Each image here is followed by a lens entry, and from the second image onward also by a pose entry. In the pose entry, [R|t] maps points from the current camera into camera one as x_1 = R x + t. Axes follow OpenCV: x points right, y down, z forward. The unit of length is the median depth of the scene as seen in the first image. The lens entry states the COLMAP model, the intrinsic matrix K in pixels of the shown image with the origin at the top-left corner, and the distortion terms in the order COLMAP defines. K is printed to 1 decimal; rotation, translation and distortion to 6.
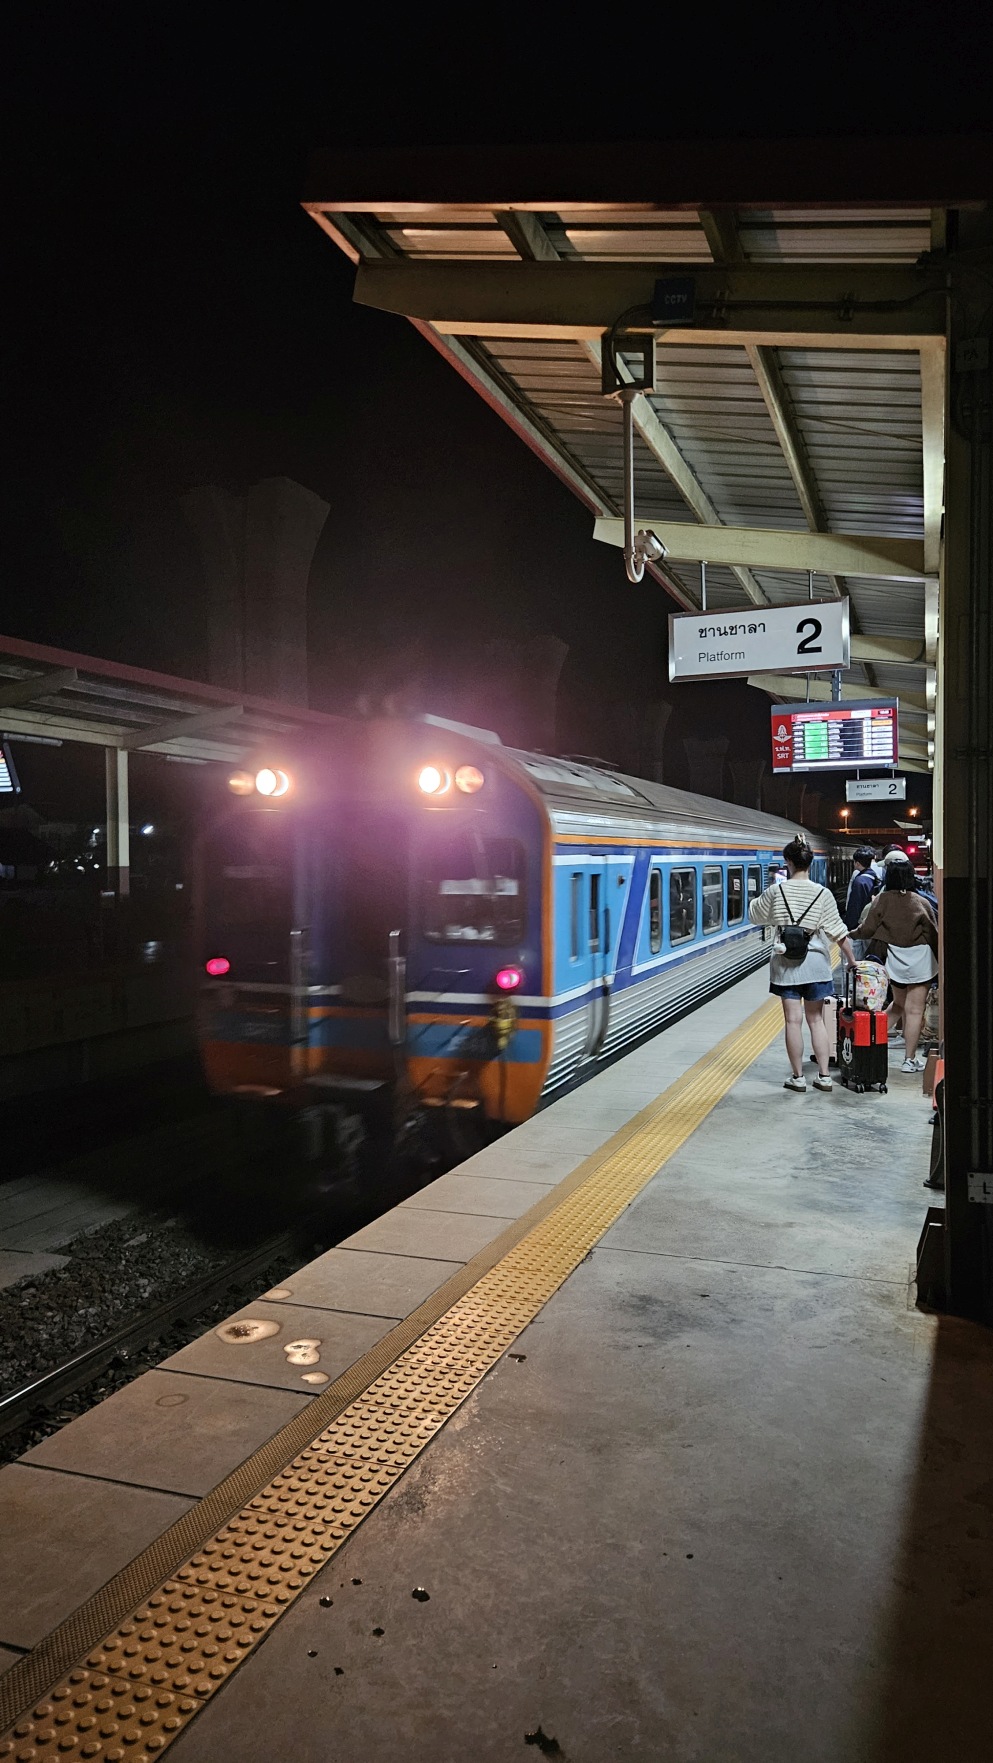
lens RADIAL K [[1177.1, 0, 493.4], [0, 1177.1, 884.5], [0, 0, 1]] dist [-0.004006, -0.001217]
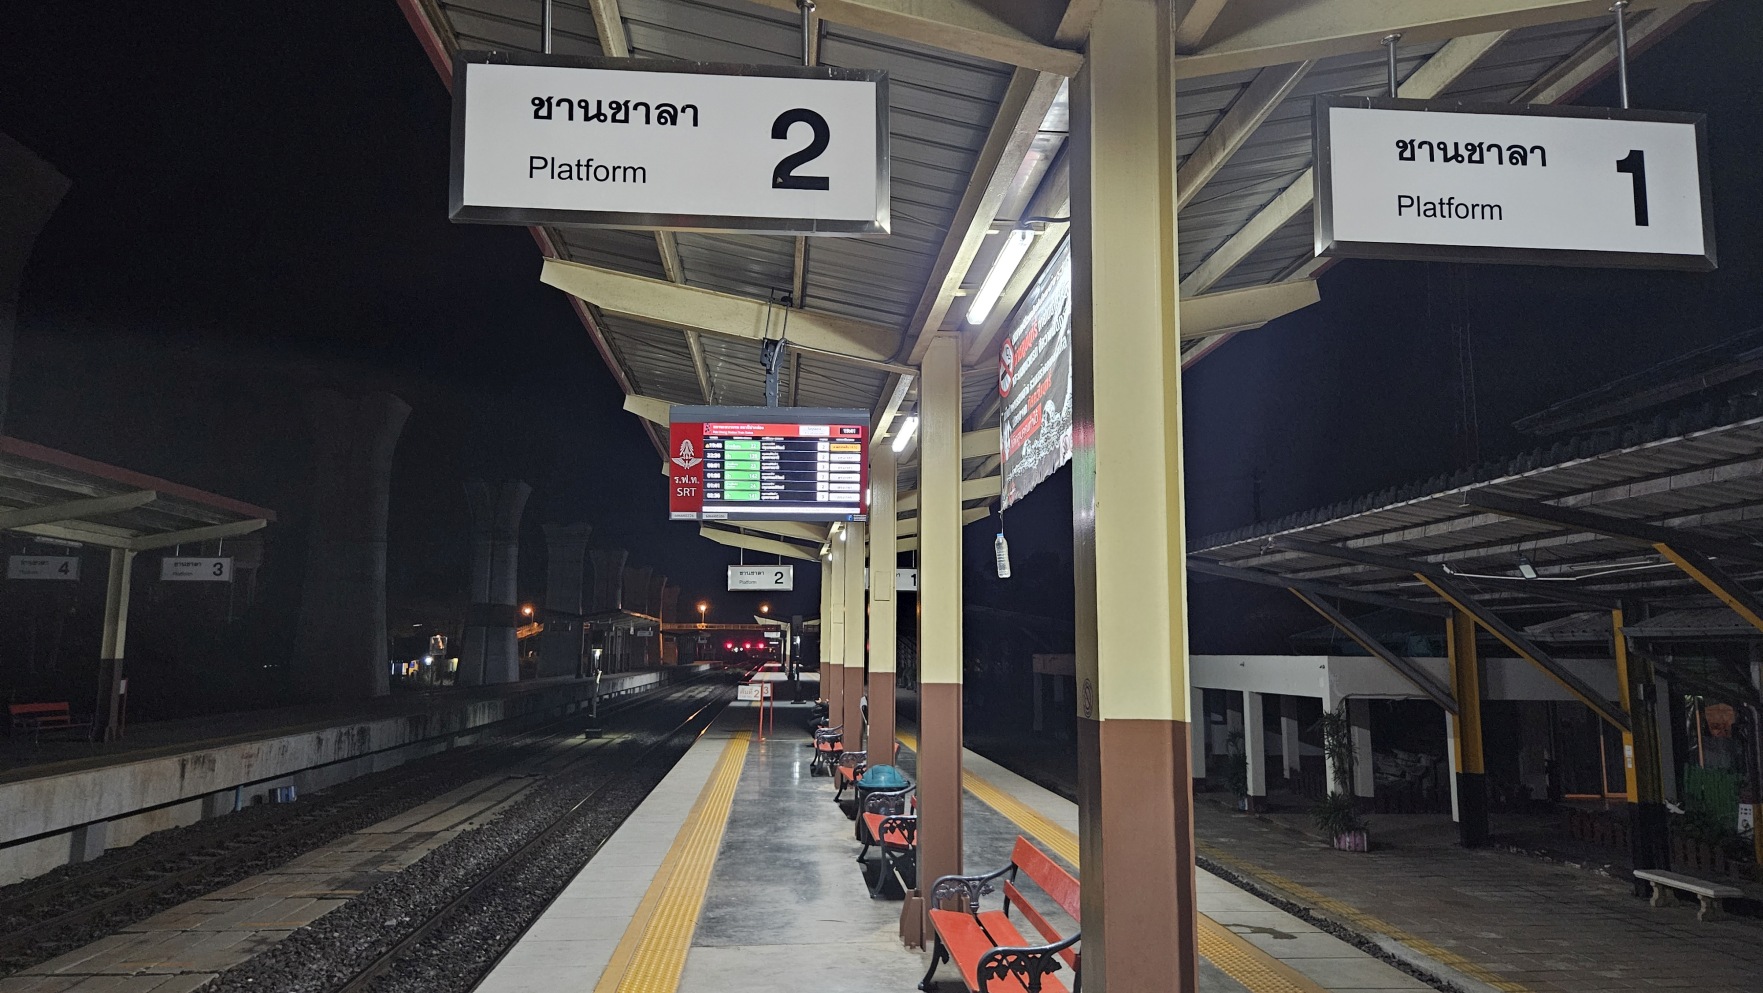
lens RADIAL K [[1177.1, 0, 876.5], [0, 1177.1, 498.1], [0, 0, 1]] dist [-0.004006, -0.001217]
pose [[0.905590, 0.062376, 0.419543, 0.087366], [0.002089, 0.988460, -0.151470, -0.017832], [-0.424149, 0.138046, 0.895009, 0.441469]]
